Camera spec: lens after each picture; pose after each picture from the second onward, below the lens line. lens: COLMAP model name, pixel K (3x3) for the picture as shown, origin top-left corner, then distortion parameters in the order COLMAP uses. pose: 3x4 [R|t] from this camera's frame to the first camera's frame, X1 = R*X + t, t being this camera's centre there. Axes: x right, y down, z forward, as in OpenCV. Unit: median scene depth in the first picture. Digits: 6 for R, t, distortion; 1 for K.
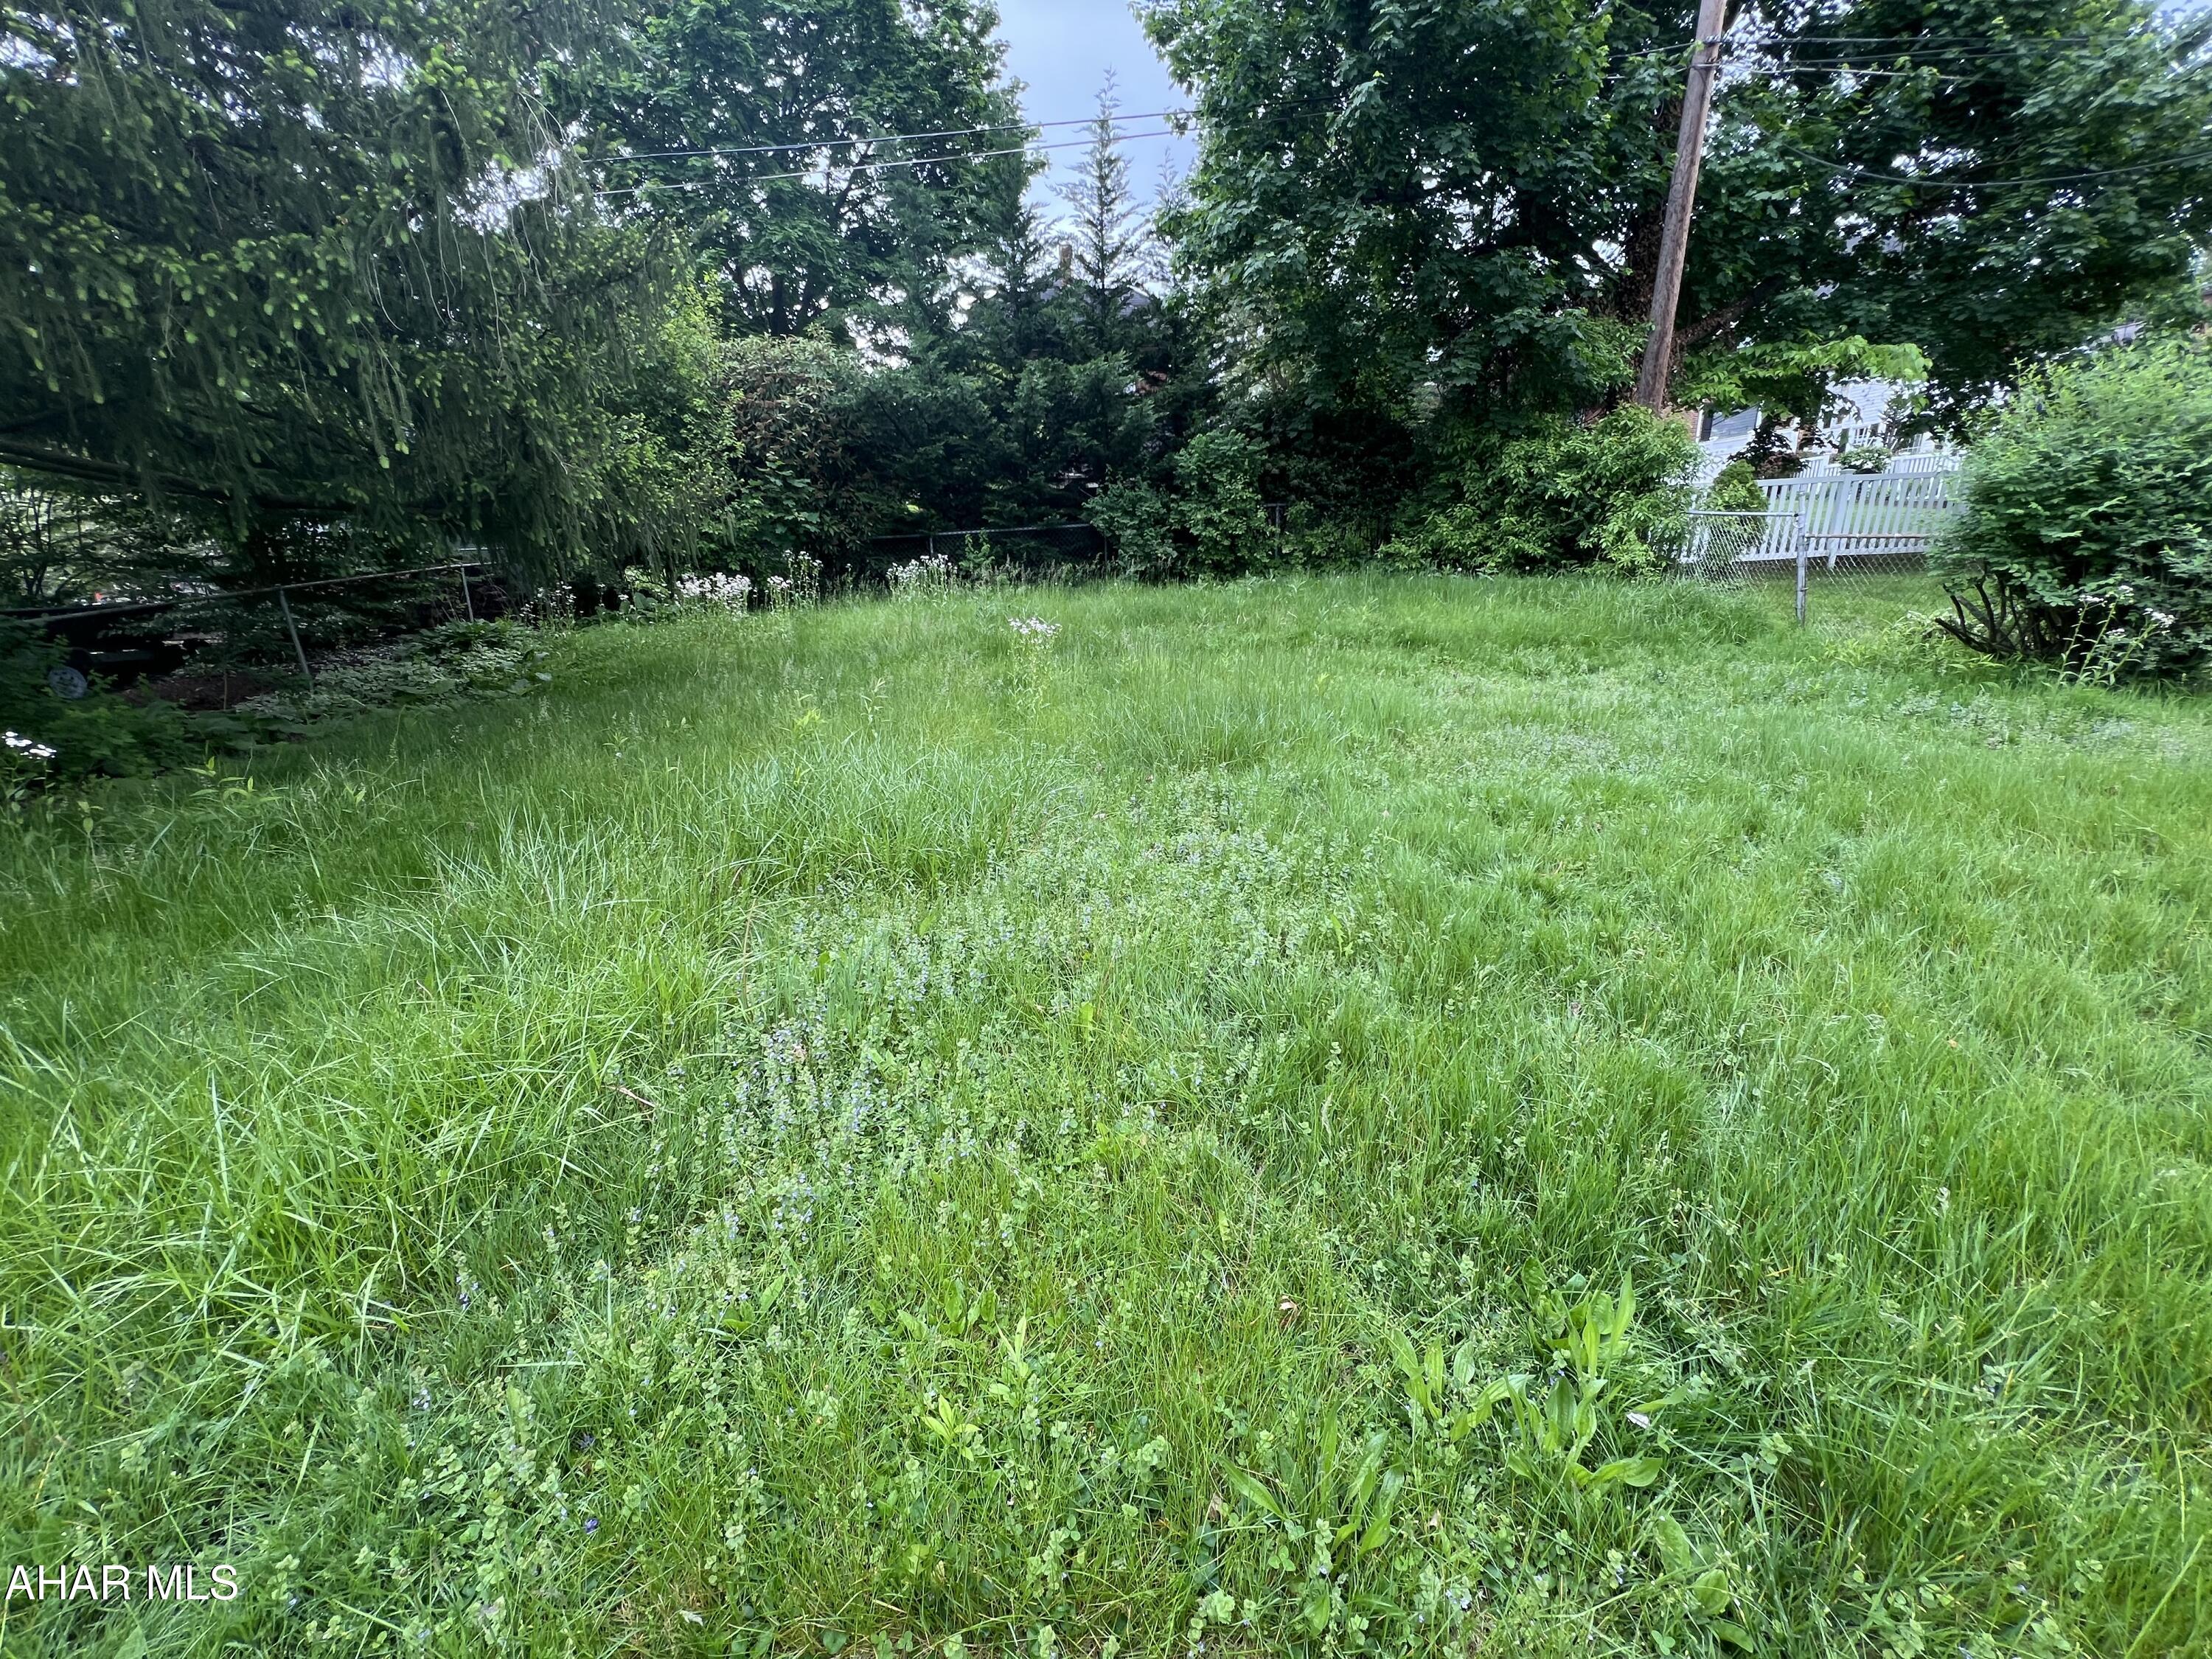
lens RADIAL K [[884.0, 0, 1103.6], [0, 884.0, 824.7], [0, 0, 1]] dist [-0.003824, 0.000677]
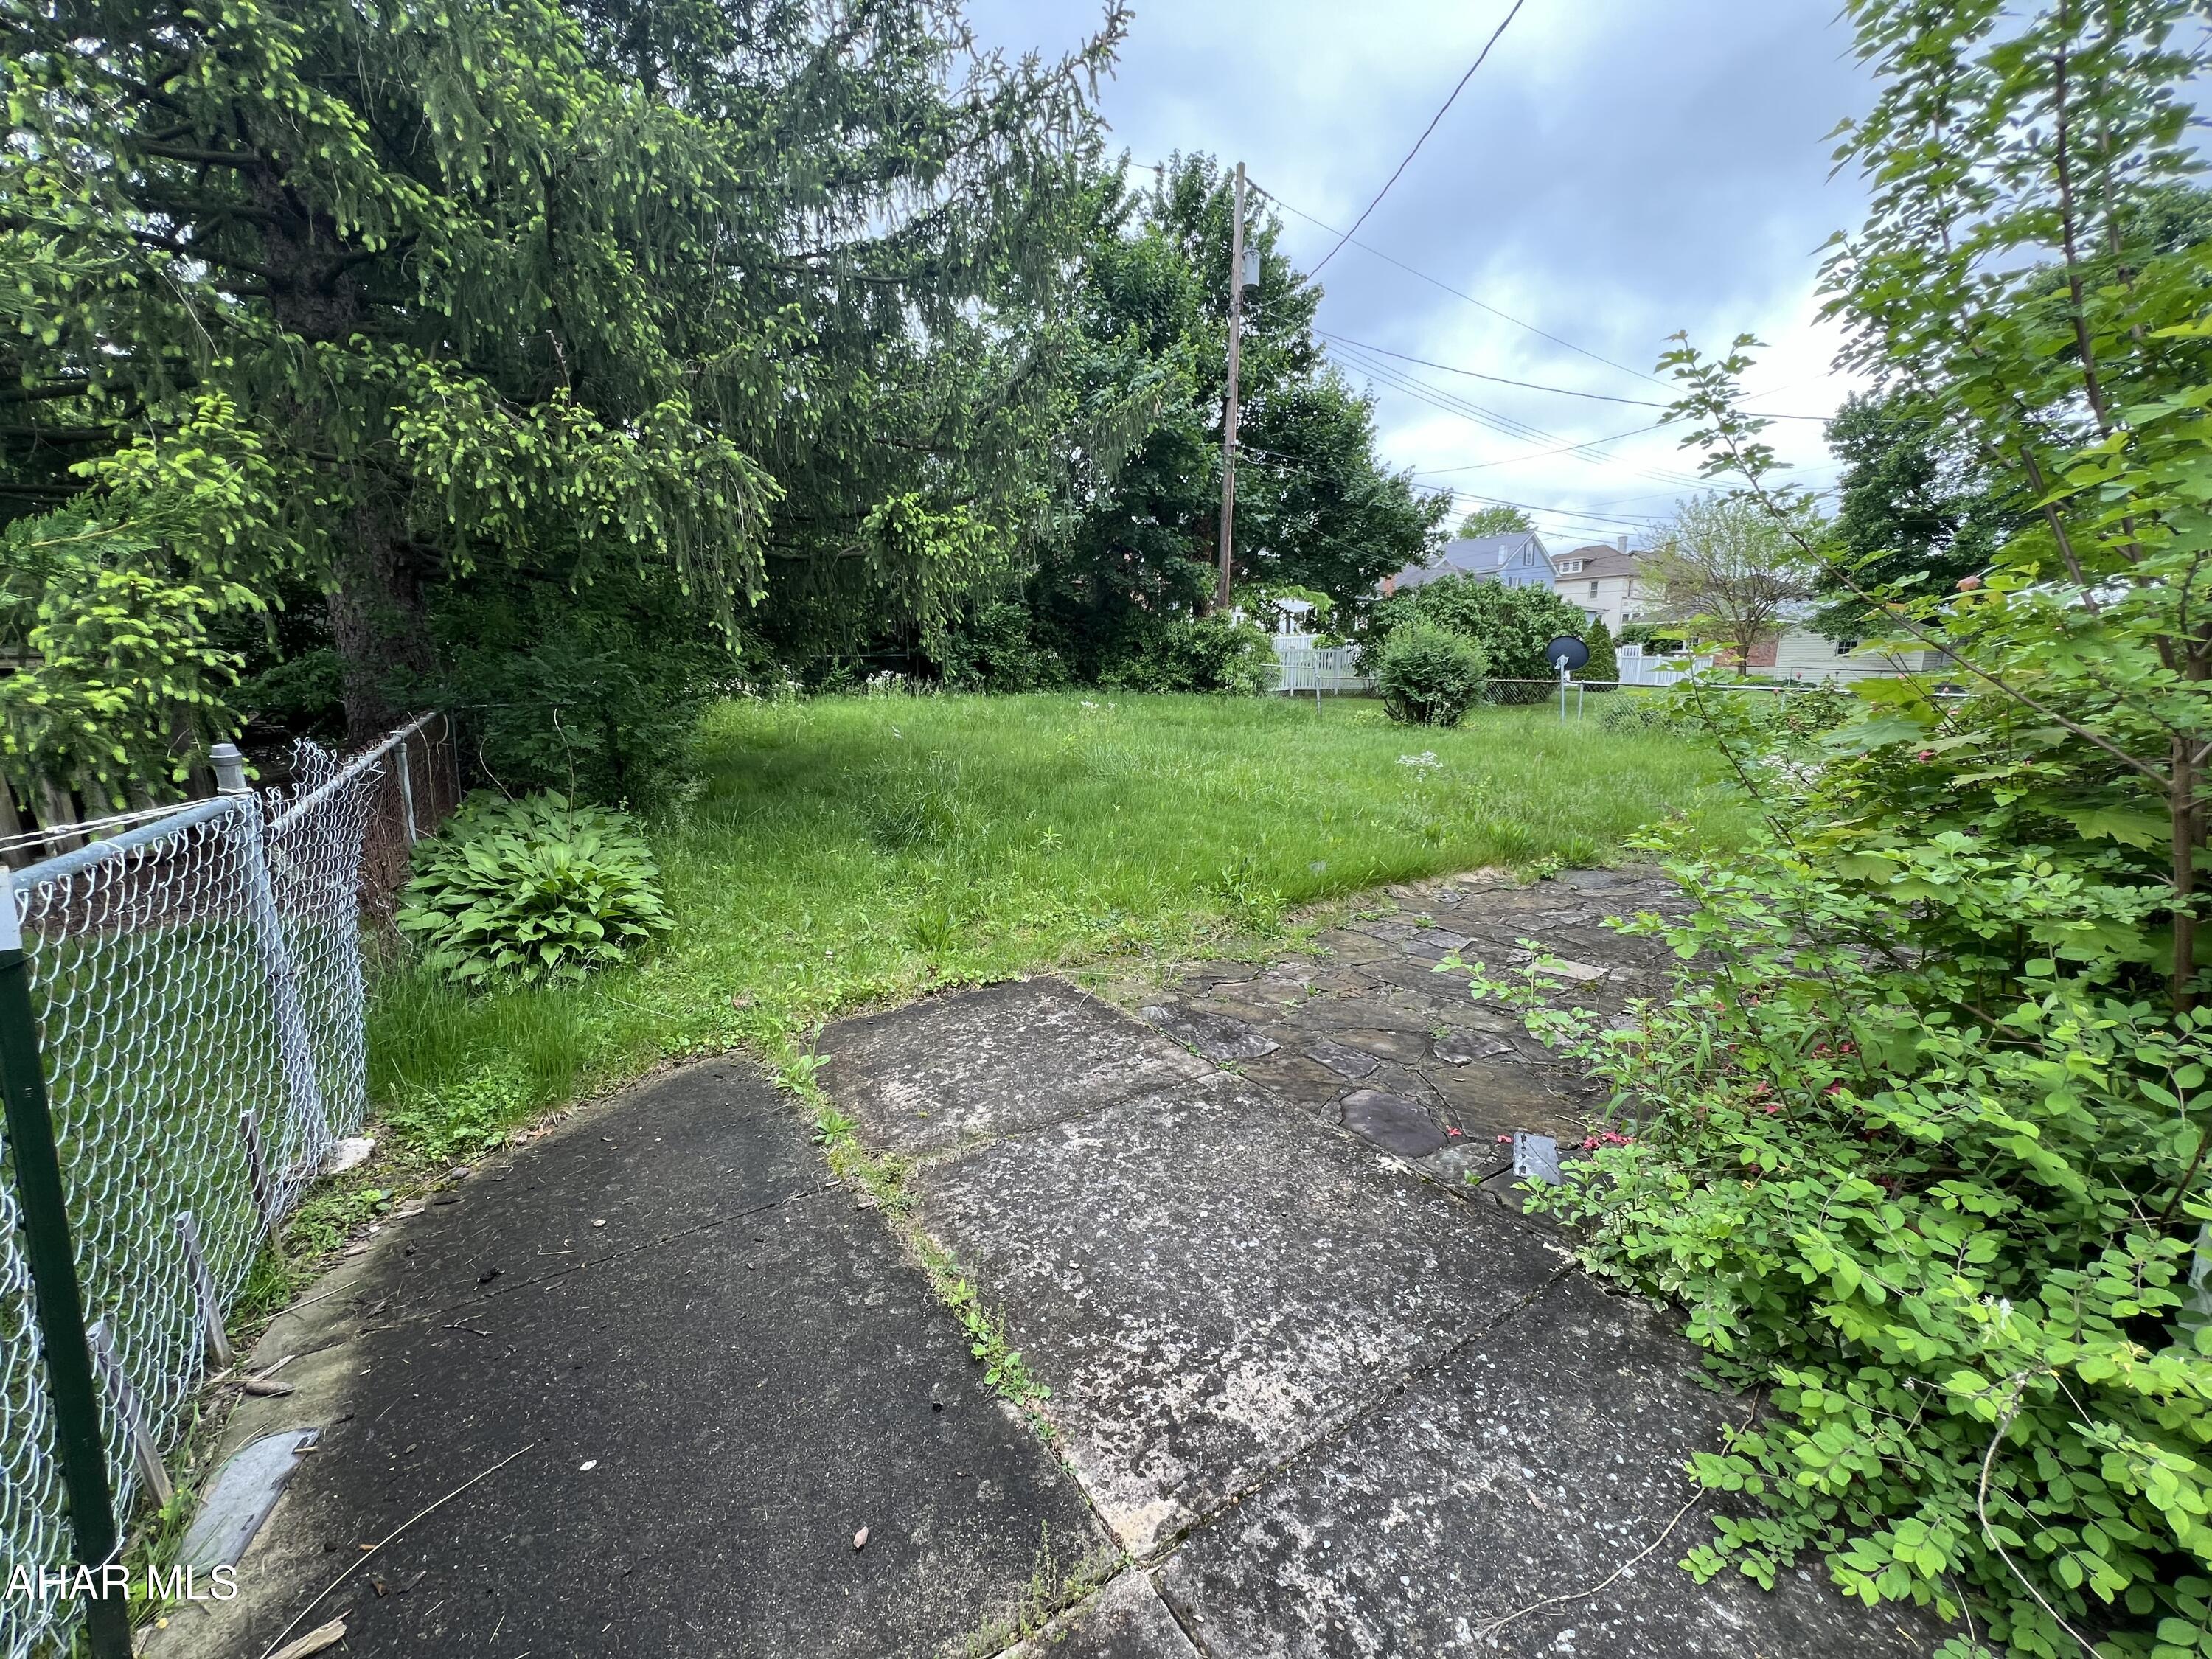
lens RADIAL K [[884.0, 0, 1103.6], [0, 884.0, 824.7], [0, 0, 1]] dist [-0.003824, 0.000677]
pose [[0.845737, -0.053547, 0.530906, -0.665703], [0.129290, 0.985868, -0.106525, 0.158683], [-0.517699, 0.158733, 0.840709, -0.410448]]
